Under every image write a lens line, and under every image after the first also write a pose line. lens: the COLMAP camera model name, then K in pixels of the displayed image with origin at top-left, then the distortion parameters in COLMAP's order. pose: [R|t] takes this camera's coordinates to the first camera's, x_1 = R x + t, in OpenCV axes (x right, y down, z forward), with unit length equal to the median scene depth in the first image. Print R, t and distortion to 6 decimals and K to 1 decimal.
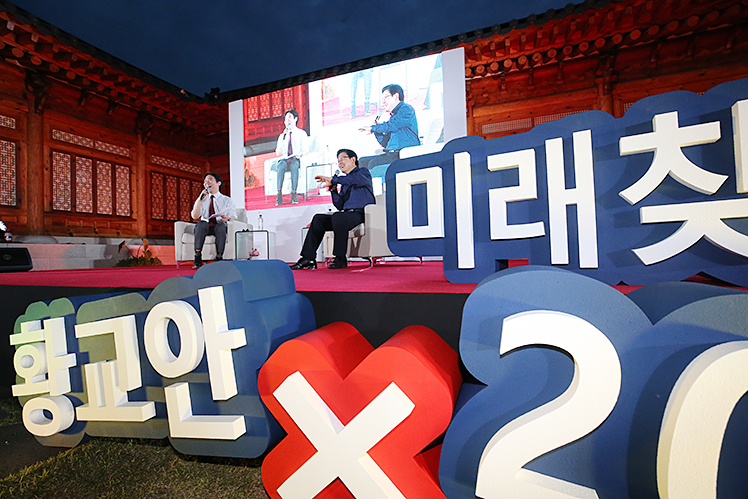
lens RADIAL K [[337.9, 0, 372.1], [0, 337.9, 248.9], [0, 0, 1]] dist [-0.047178, 0.013270]
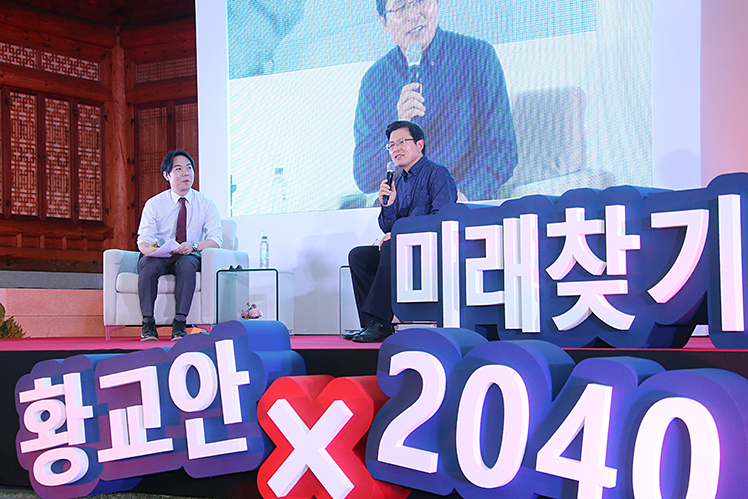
lens RADIAL K [[1346.5, 0, 374.0], [0, 1346.5, 249.8], [0, 0, 1]] dist [0.302568, 0.299290]
pose [[0.971271, 0.005927, -0.237904, 1.035444], [-0.014357, 0.999328, -0.033718, -0.053843], [0.237544, 0.036165, 0.970703, -3.092242]]
